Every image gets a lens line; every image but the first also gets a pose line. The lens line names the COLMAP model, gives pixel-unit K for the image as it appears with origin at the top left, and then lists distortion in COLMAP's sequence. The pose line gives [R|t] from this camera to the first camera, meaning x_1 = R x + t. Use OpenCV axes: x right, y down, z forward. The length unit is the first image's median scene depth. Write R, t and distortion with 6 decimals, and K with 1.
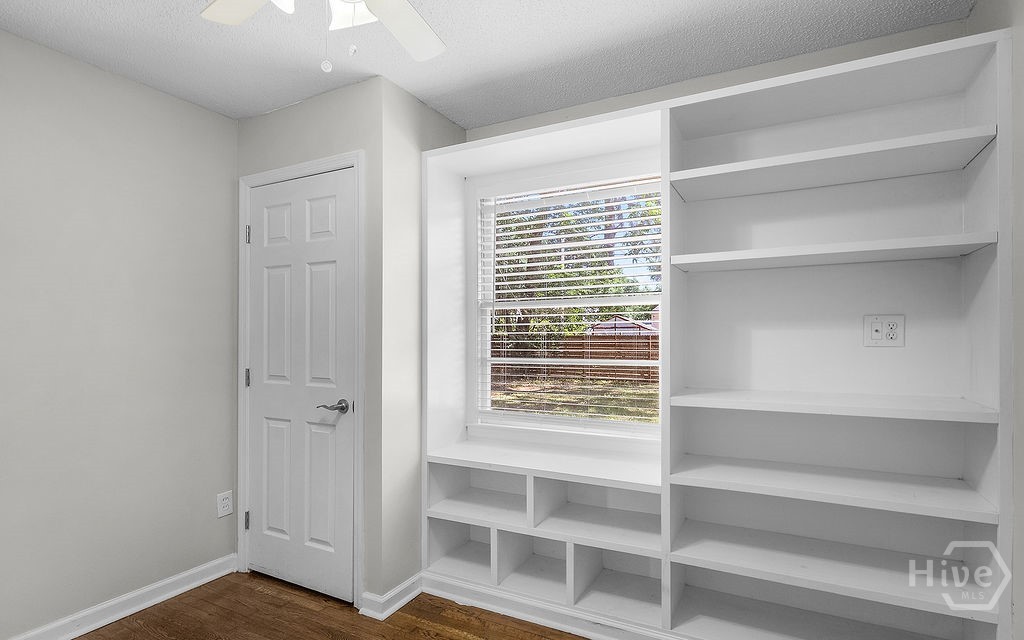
lens RADIAL K [[502.0, 0, 538.5], [0, 502.0, 337.3], [0, 0, 1]] dist [-0.009425, 0.001080]
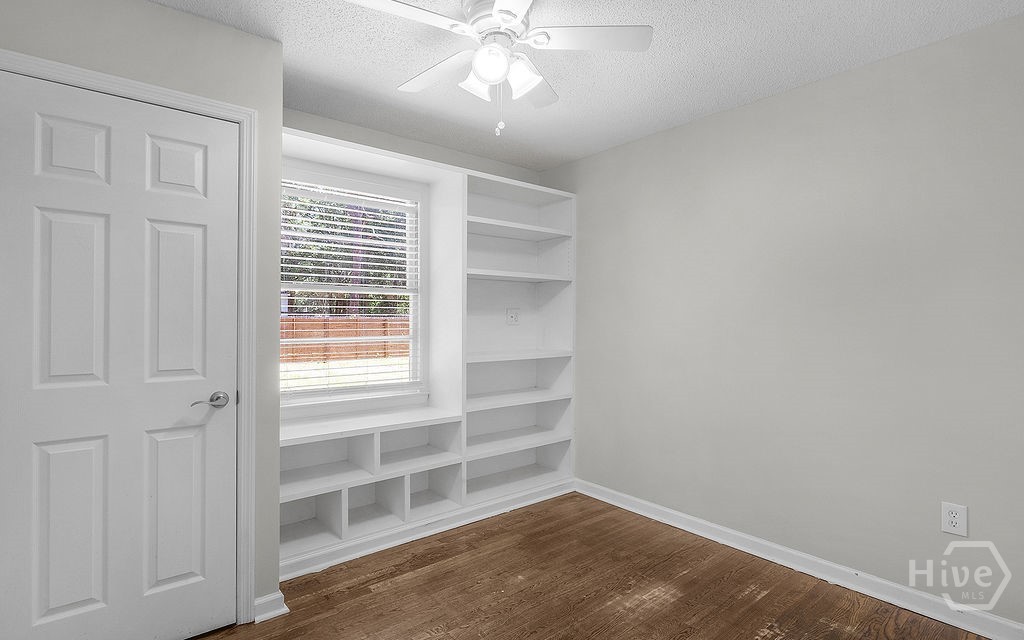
lens RADIAL K [[502.0, 0, 510.7], [0, 502.0, 317.1], [0, 0, 1]] dist [-0.009425, 0.001080]
pose [[0.394842, 0.006754, 0.918724, -0.977639], [-0.009984, 0.999945, -0.003060, -0.004349], [-0.918695, -0.007965, 0.394888, 0.217162]]
